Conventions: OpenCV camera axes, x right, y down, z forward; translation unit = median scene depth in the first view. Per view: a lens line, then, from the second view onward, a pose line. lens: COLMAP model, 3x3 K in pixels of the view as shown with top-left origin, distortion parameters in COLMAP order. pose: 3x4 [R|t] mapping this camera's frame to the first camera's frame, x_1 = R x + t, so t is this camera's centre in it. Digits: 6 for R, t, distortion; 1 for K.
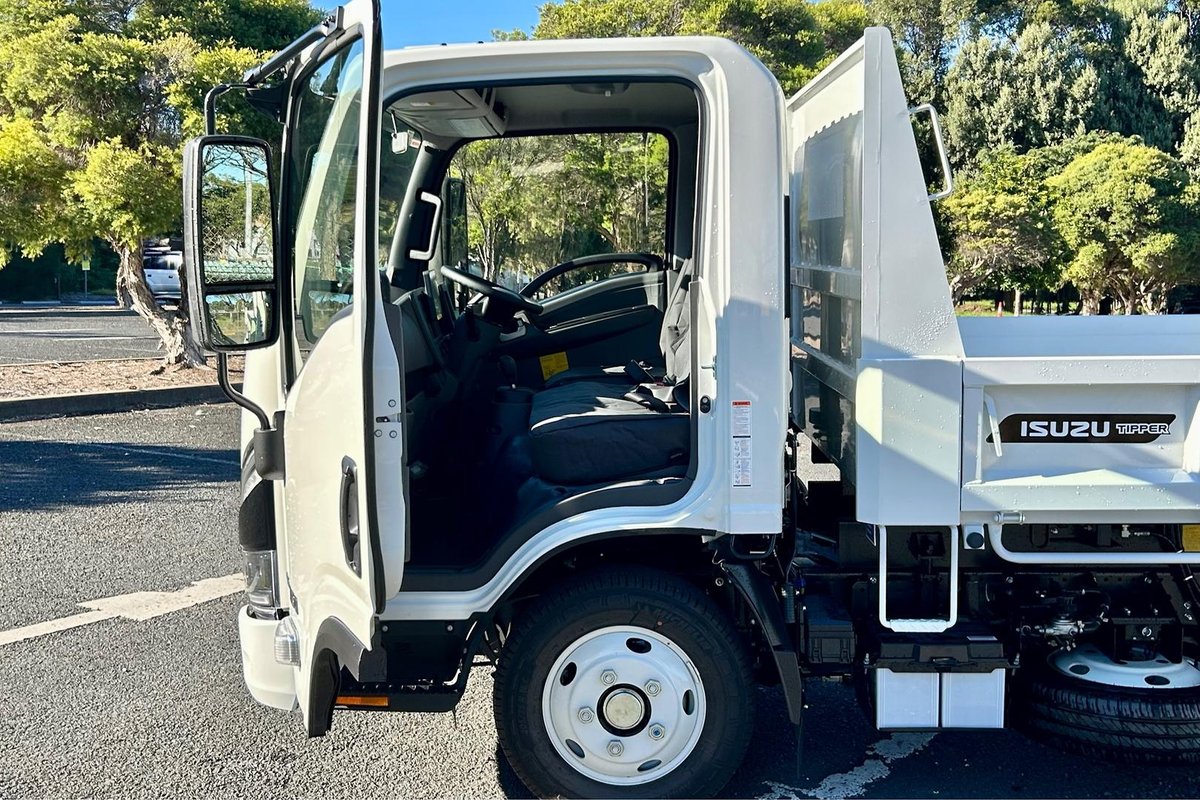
lens RADIAL K [[1421.7, 0, 576.2], [0, 1421.7, 395.8], [0, 0, 1]] dist [0.125838, -0.312643]
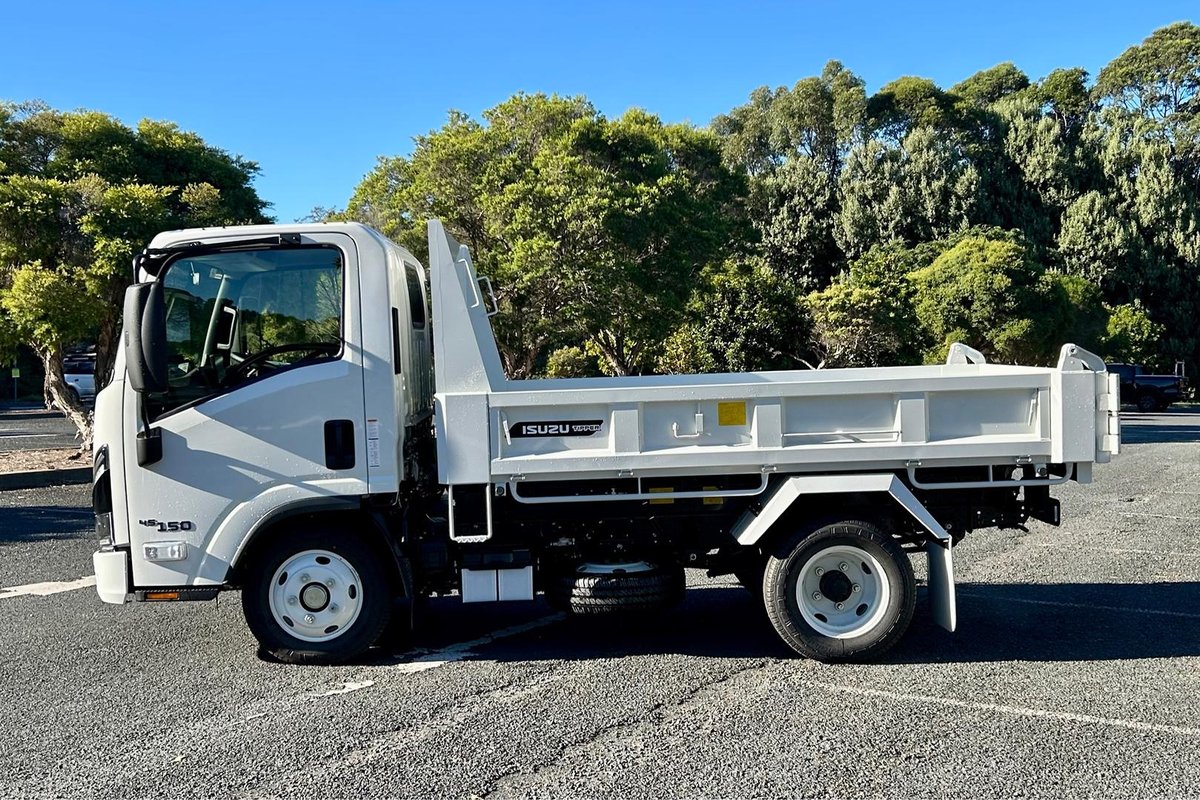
lens RADIAL K [[1417.2, 0, 596.5], [0, 1417.2, 399.6], [0, 0, 1]] dist [0.143198, -0.378749]
pose [[0.998149, -0.026076, 0.054948, 0.072622], [0.029553, 0.997548, -0.063438, 0.024518], [-0.053159, 0.064944, 0.996472, -0.199533]]
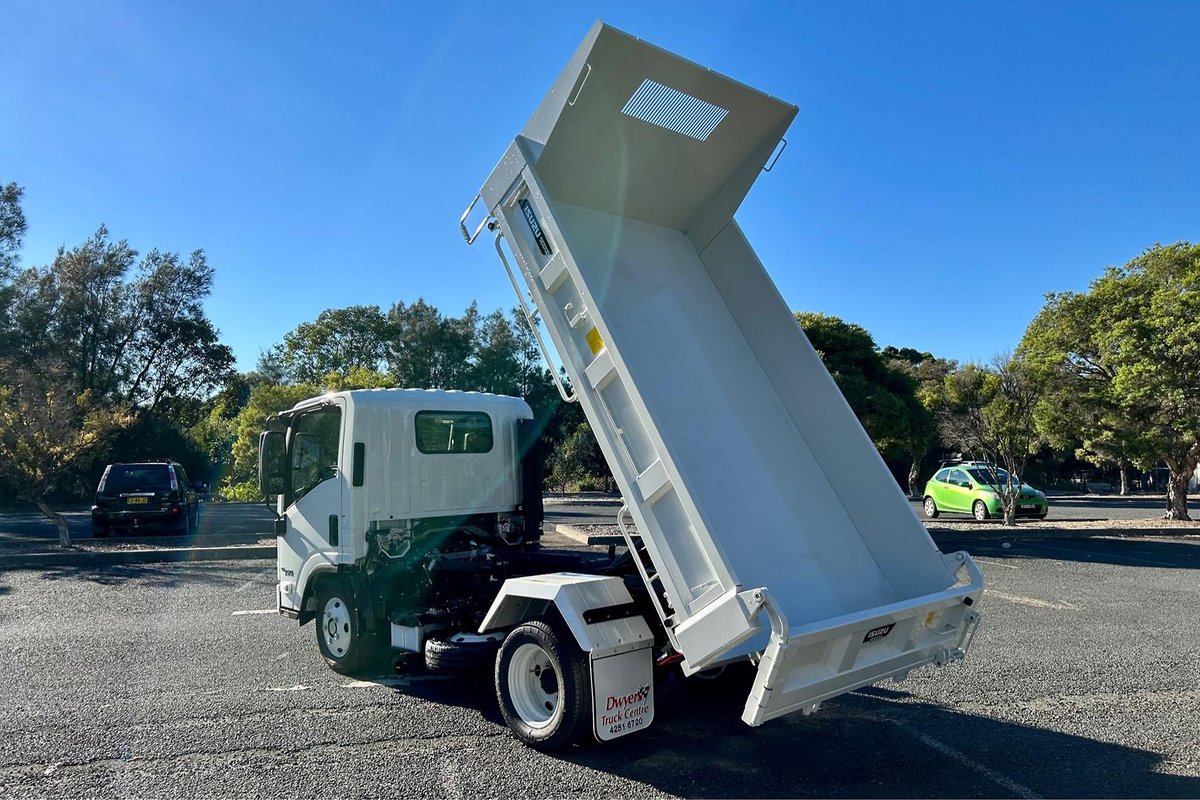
lens RADIAL K [[911.9, 0, 593.1], [0, 911.9, 398.6], [0, 0, 1]] dist [0.032190, -0.003606]
pose [[0.709483, -0.074257, -0.700799, 0.423014], [-0.045802, 0.987472, -0.151003, 0.005850], [0.703232, 0.139233, 0.697193, 0.010522]]
